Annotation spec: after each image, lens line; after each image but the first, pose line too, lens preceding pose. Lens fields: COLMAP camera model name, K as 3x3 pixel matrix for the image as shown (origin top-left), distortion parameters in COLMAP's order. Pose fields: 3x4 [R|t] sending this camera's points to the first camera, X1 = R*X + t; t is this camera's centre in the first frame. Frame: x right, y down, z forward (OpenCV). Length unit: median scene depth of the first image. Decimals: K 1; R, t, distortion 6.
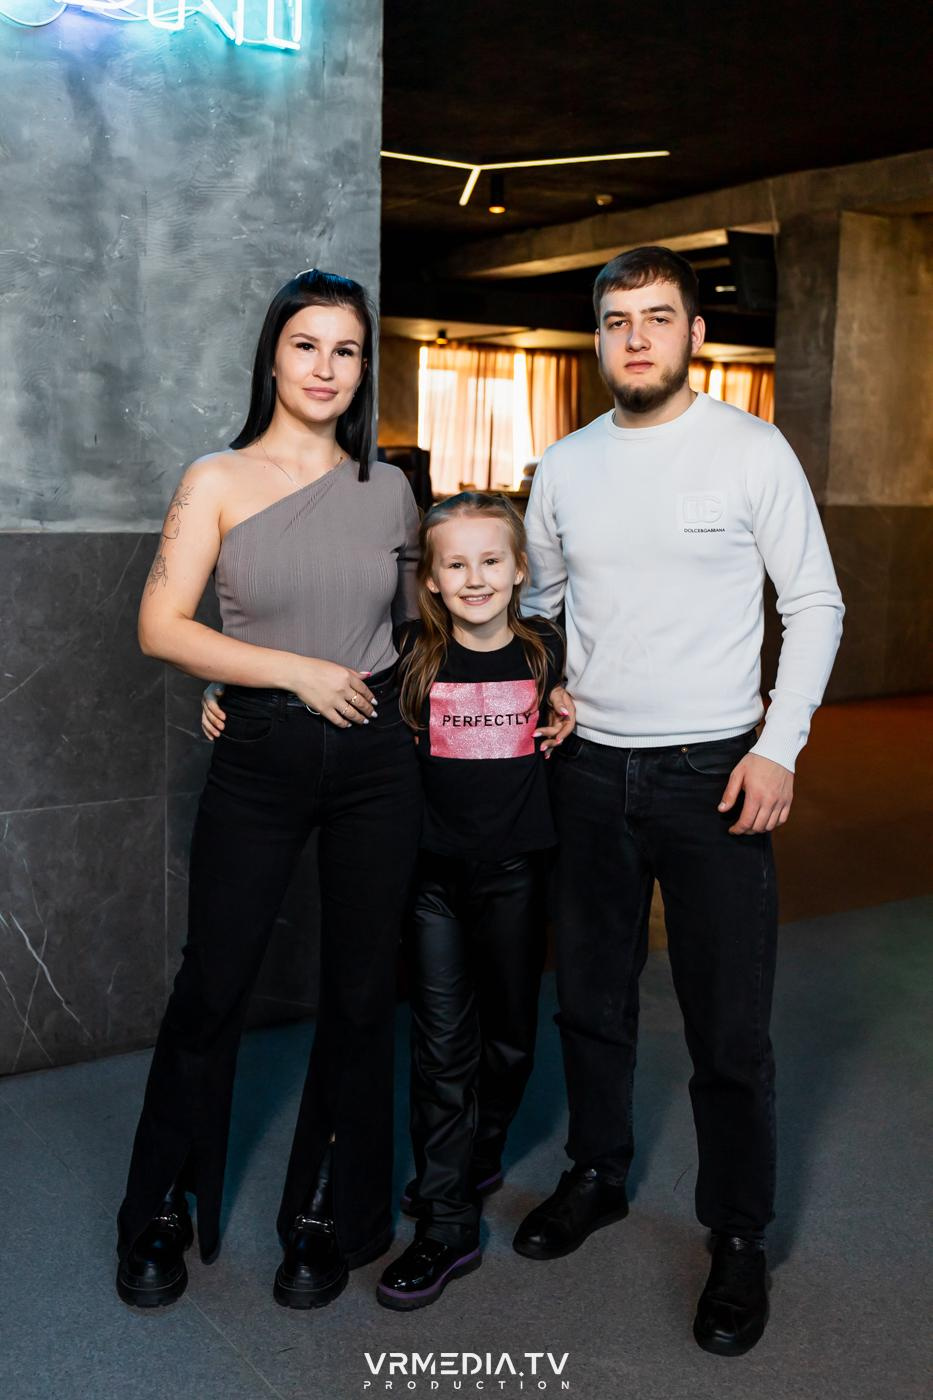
lens RADIAL K [[1549.8, 0, 407.5], [0, 1549.8, 667.3], [0, 0, 1]] dist [-0.037291, 0.000000]
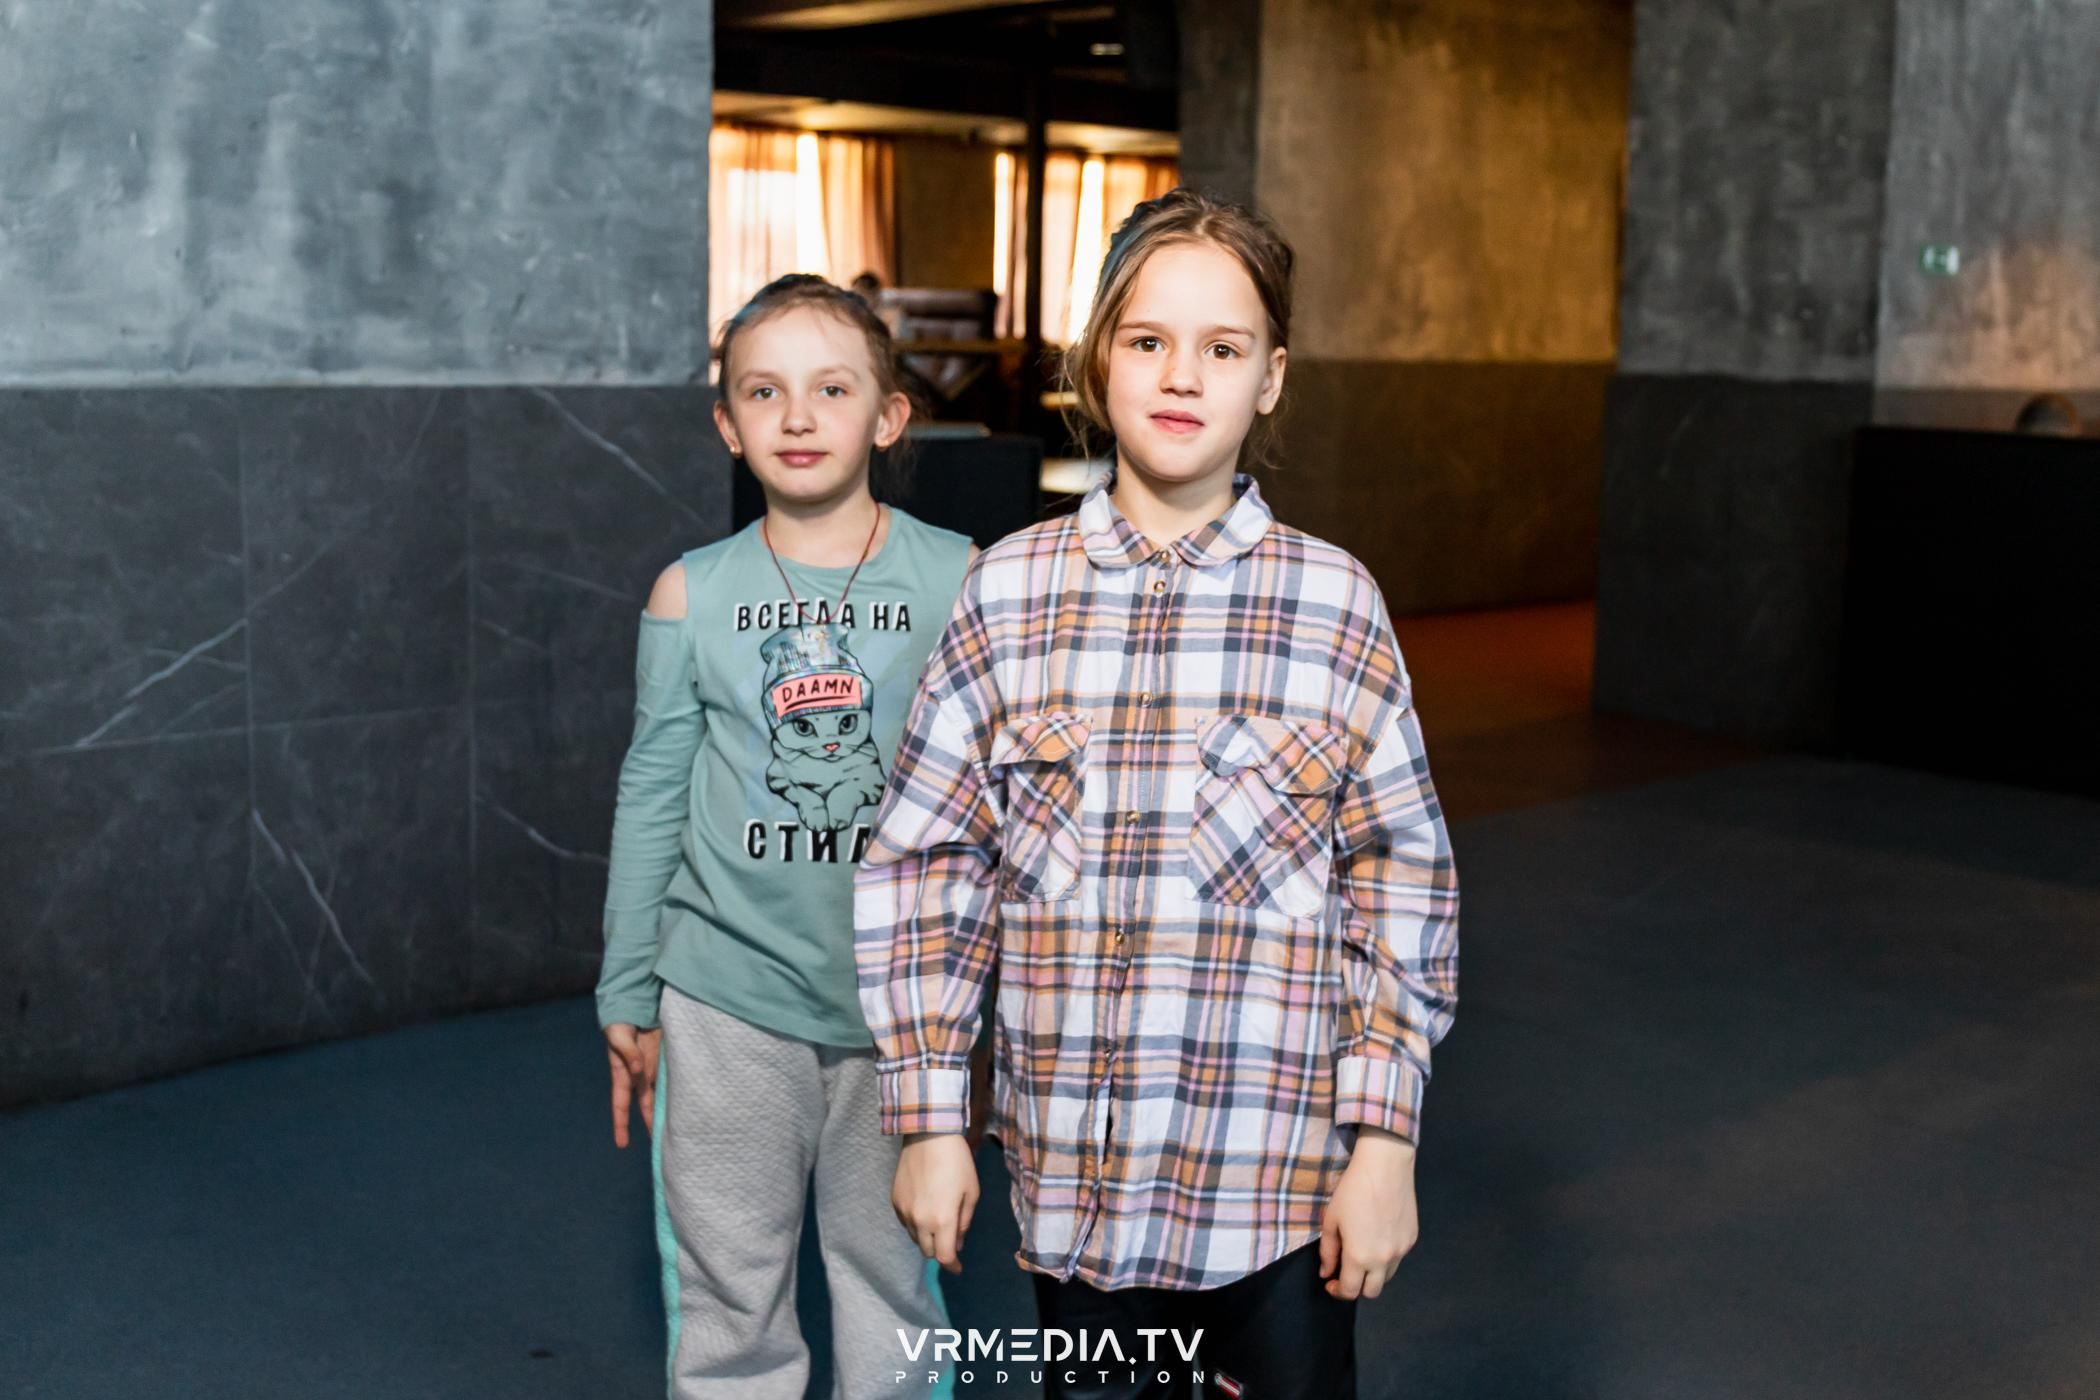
lens RADIAL K [[2487.8, 0, 1107.8], [0, 2487.8, 672.5], [0, 0, 1]] dist [-0.032410, 0.000000]
pose [[0.979512, -0.025778, 0.199730, -0.091726], [0.022146, 0.999547, 0.020397, 0.047960], [-0.200165, -0.015556, 0.979639, -0.378876]]
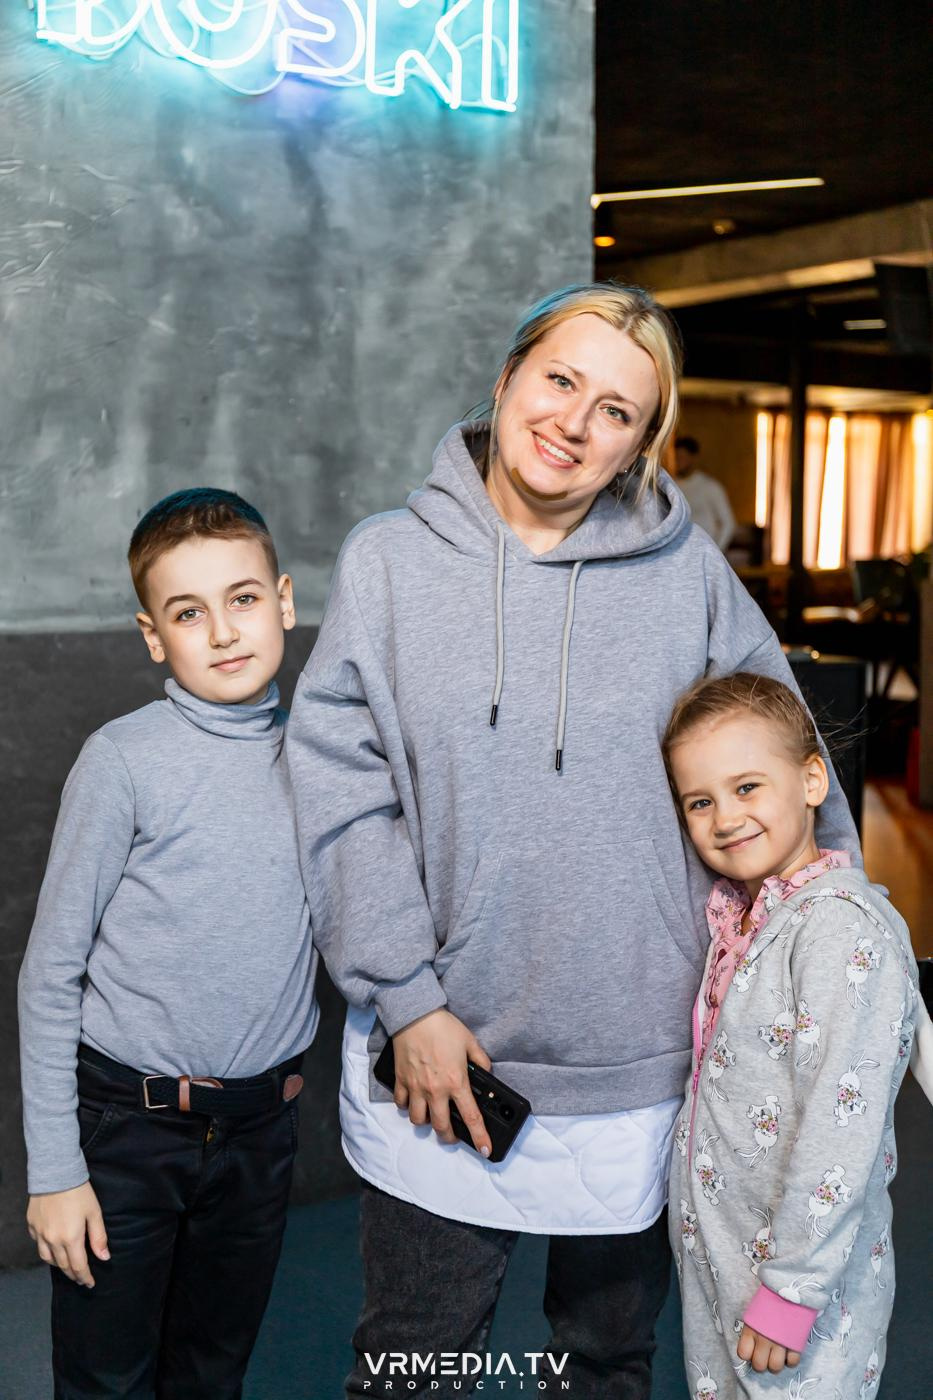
lens RADIAL K [[1973.5, 0, 478.0], [0, 1973.5, 698.3], [0, 0, 1]] dist [-0.060565, 0.000000]
pose [[0.999337, -0.017145, 0.032105, -0.140513], [0.018650, 0.998712, -0.047178, 0.014612], [-0.031255, 0.047746, 0.998370, -0.185822]]
